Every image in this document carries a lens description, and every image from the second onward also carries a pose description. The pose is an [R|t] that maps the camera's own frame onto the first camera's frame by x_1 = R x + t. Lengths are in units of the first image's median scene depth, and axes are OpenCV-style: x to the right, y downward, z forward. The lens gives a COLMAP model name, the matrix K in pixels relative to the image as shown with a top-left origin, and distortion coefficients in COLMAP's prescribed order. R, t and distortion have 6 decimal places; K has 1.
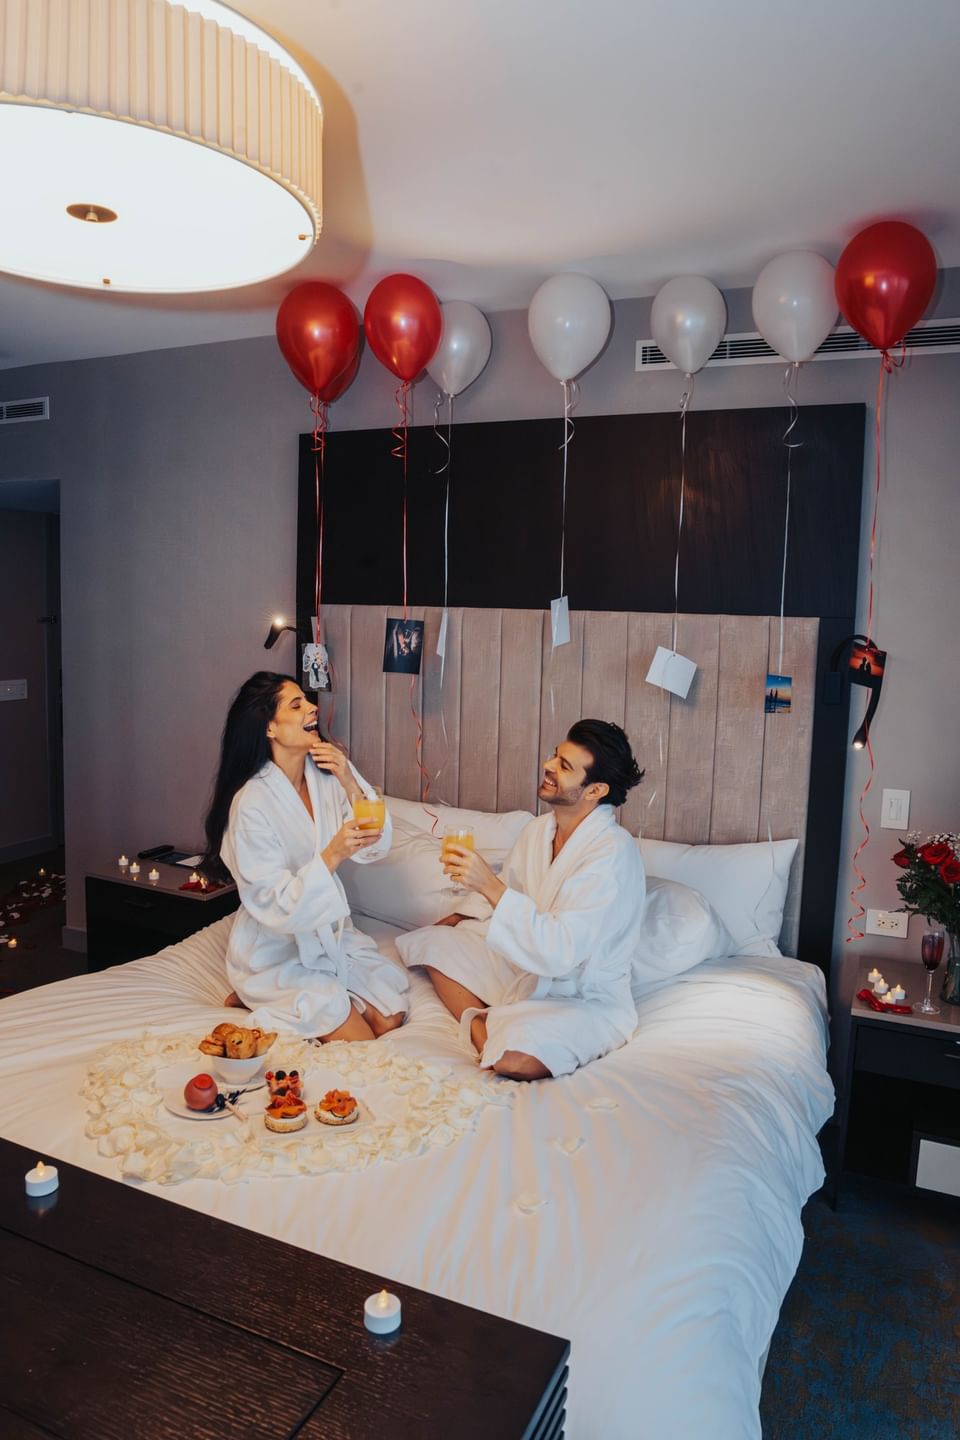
lens RADIAL K [[937.9, 0, 477.3], [0, 937.9, 712.9], [0, 0, 1]] dist [-0.051179, 0.006902]
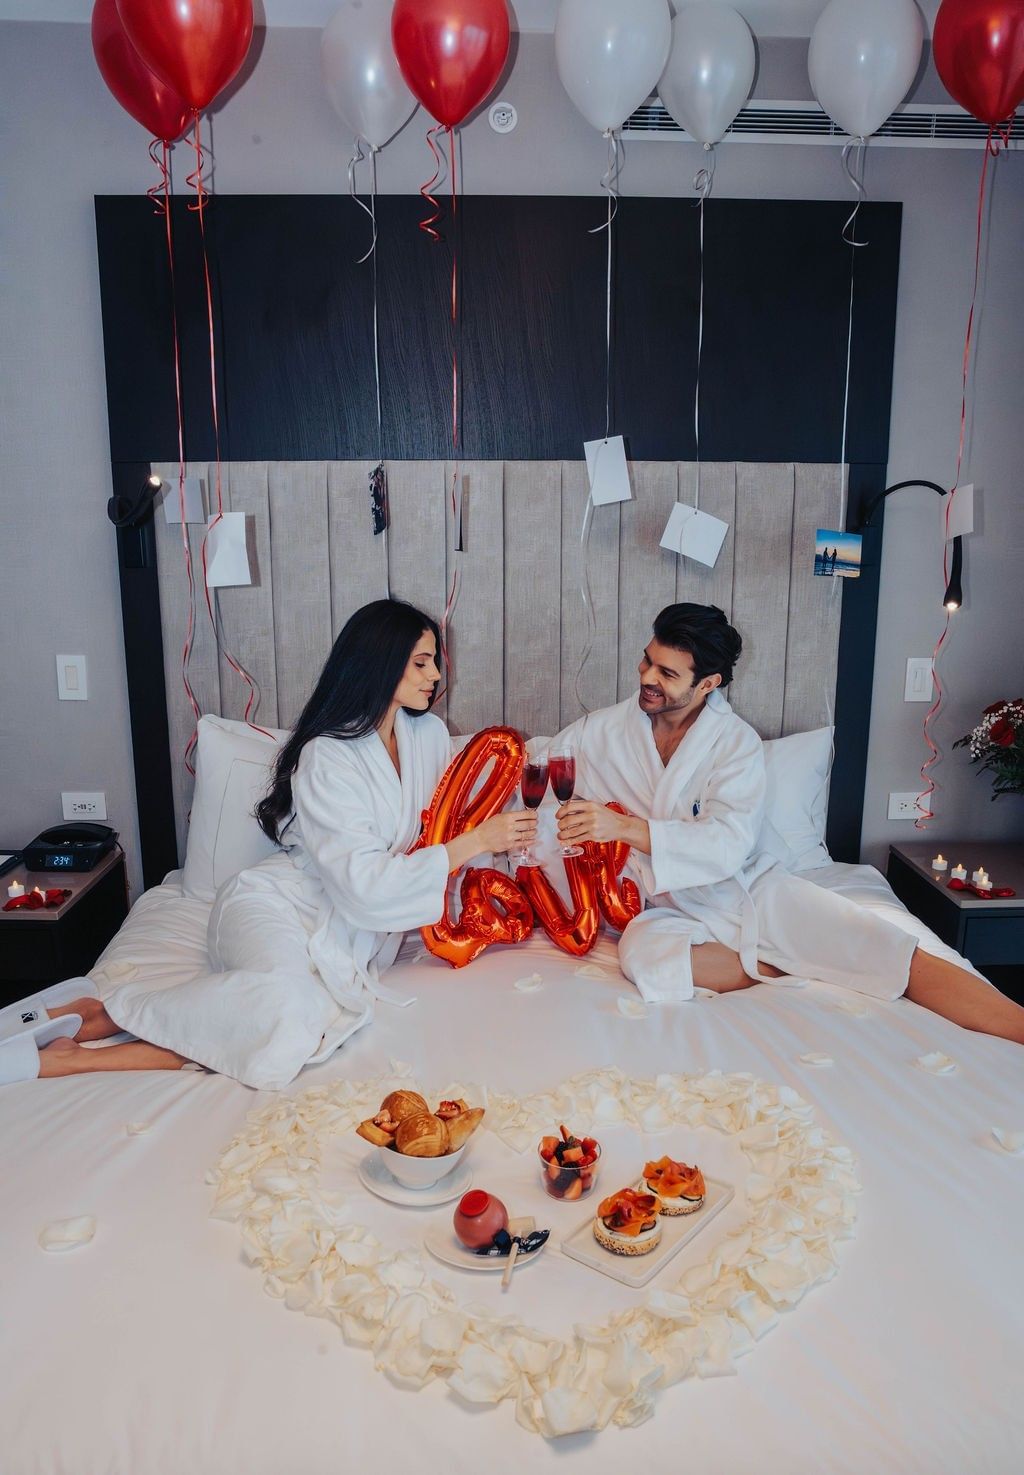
lens RADIAL K [[1169.7, 0, 471.5], [0, 1169.7, 726.4], [0, 0, 1]] dist [-0.042645, 0.015726]
pose [[0.899964, -0.113882, 0.420828, -0.409364], [0.063735, 0.989277, 0.131412, -0.025516], [-0.431281, -0.091445, 0.897572, 0.171666]]
